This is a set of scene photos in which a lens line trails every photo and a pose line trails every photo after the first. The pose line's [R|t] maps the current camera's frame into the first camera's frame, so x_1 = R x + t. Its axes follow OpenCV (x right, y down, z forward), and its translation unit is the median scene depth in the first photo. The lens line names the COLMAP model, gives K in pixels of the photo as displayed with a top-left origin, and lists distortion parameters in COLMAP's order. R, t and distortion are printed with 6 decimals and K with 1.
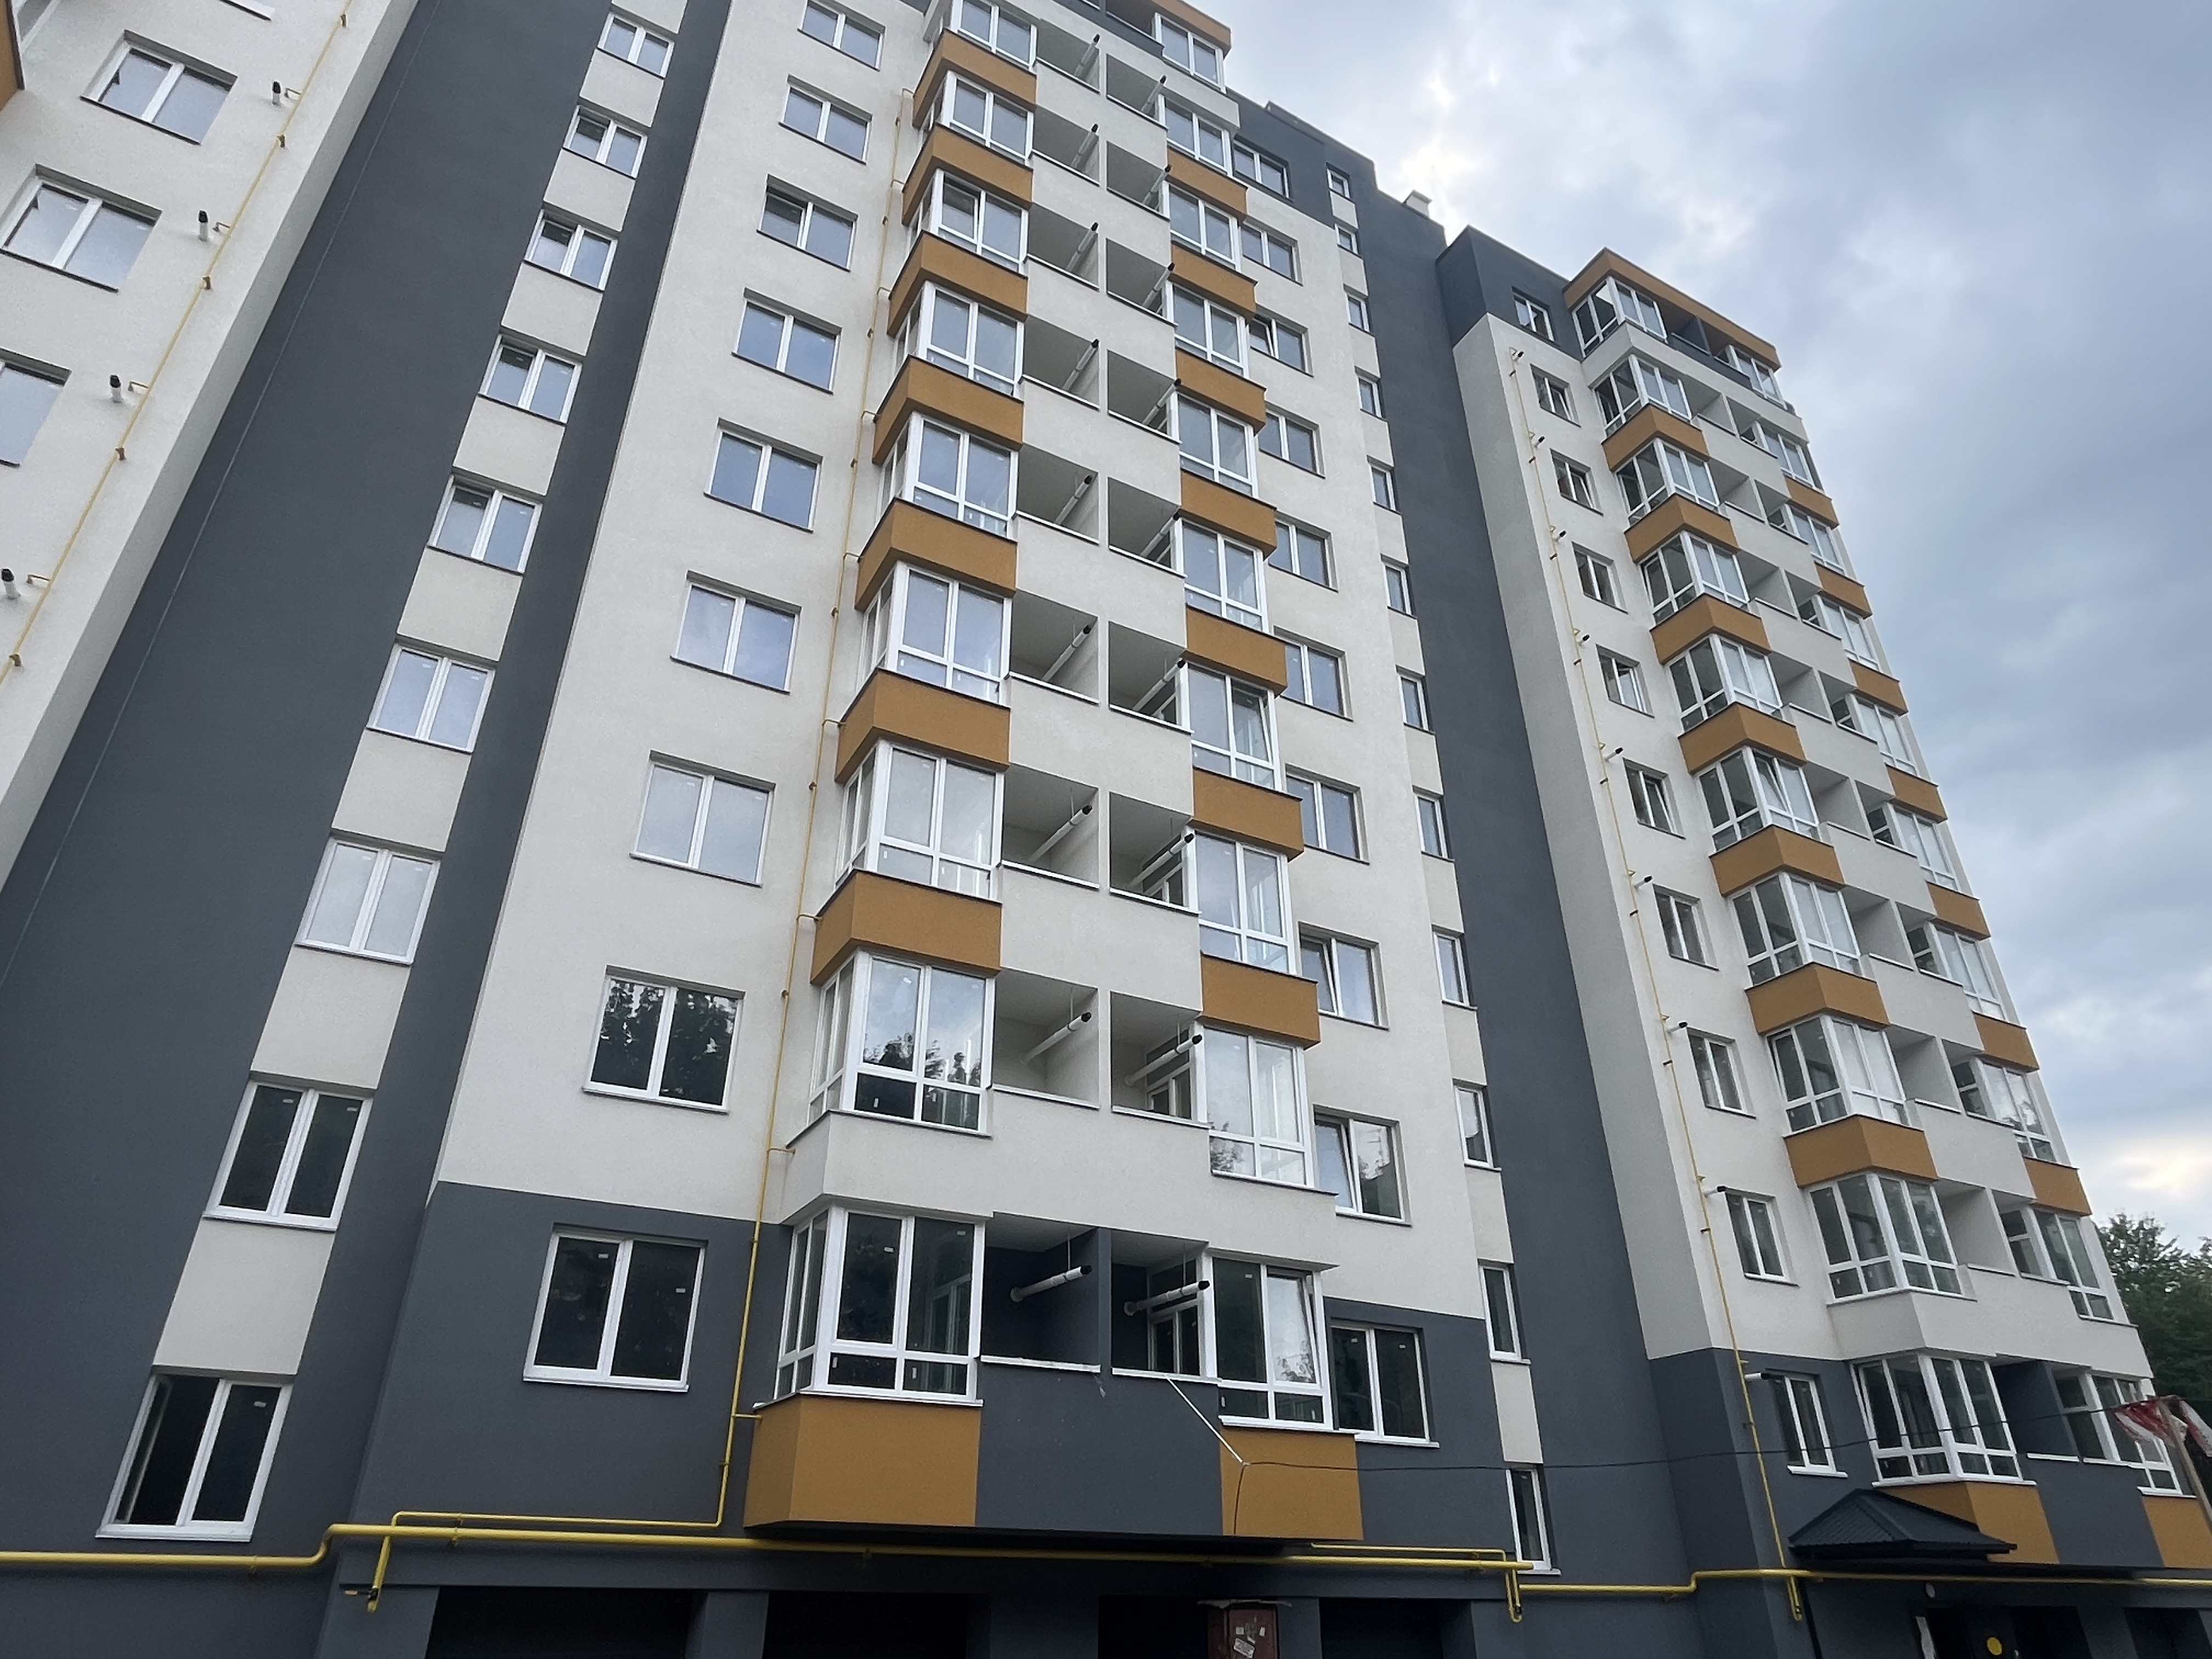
lens RADIAL K [[1349.6, 0, 1109.9], [0, 1349.6, 818.5], [0, 0, 1]] dist [0.004090, 0.000216]
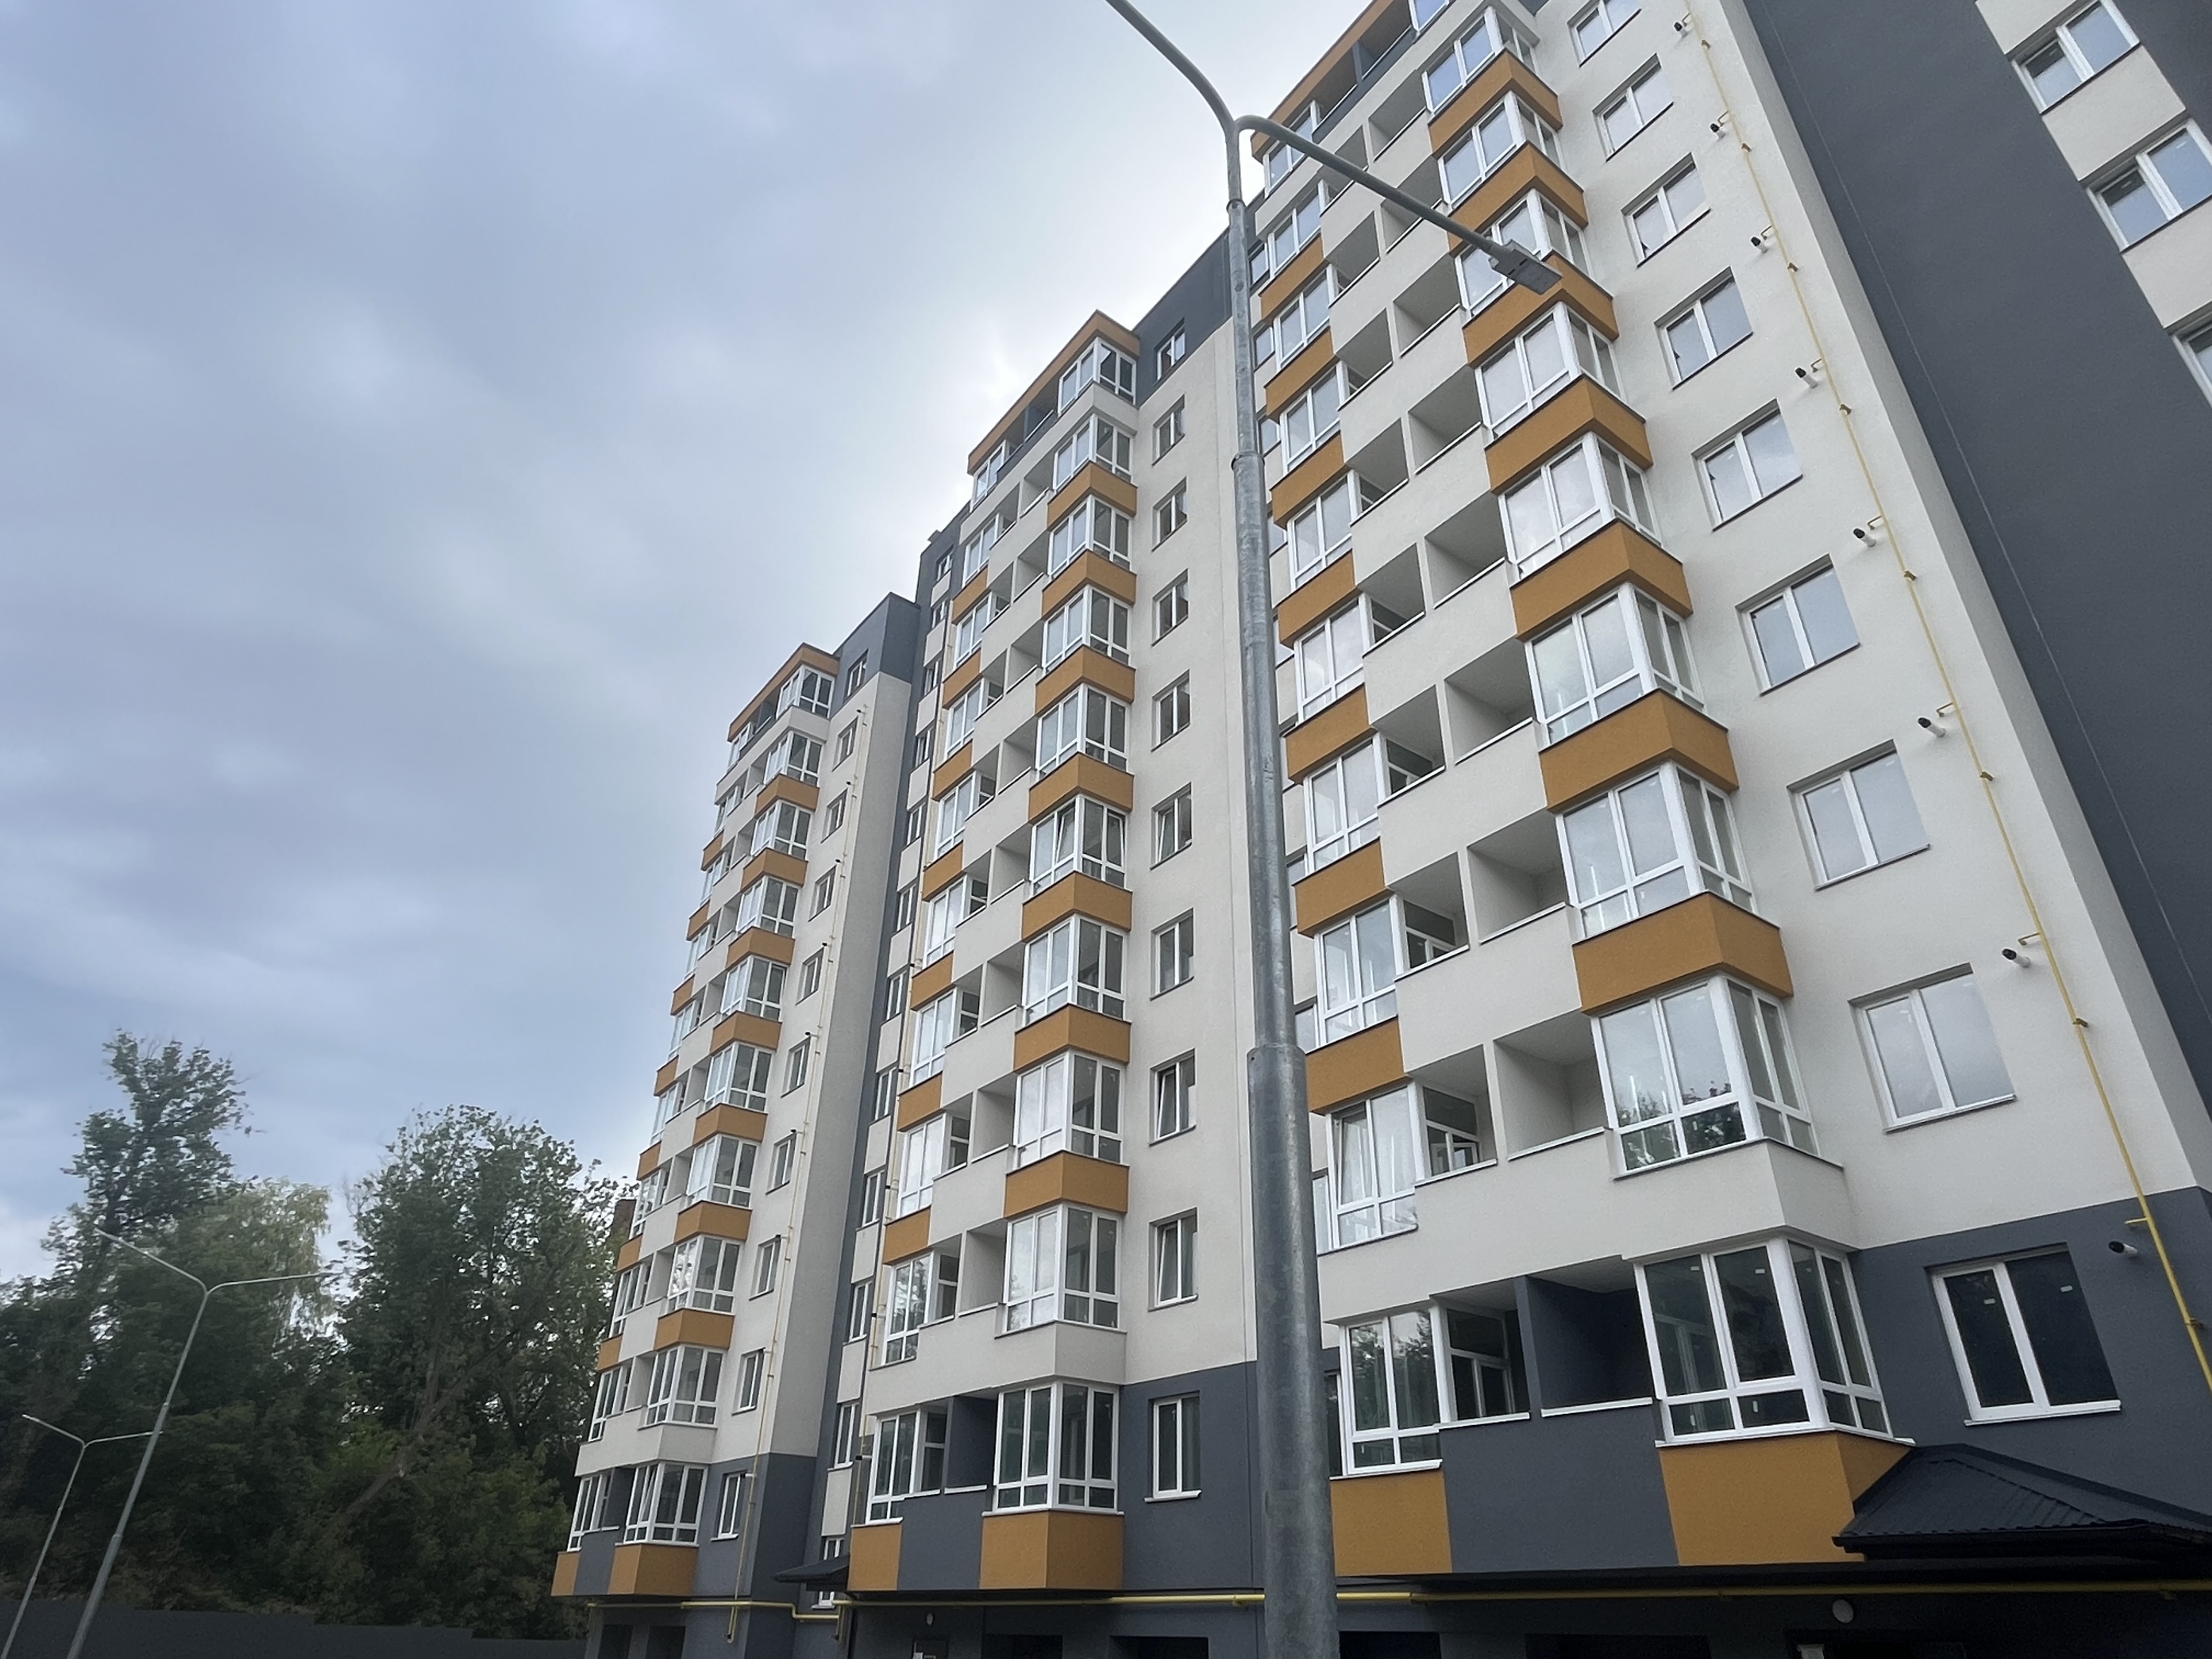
lens RADIAL K [[1349.6, 0, 1112.0], [0, 1349.6, 837.0], [0, 0, 1]] dist [0.004090, 0.000216]
pose [[0.141224, -0.508292, -0.849526, 0.928694], [0.488686, 0.782080, -0.386700, 0.267071], [0.860954, -0.360540, 0.358844, 0.446034]]
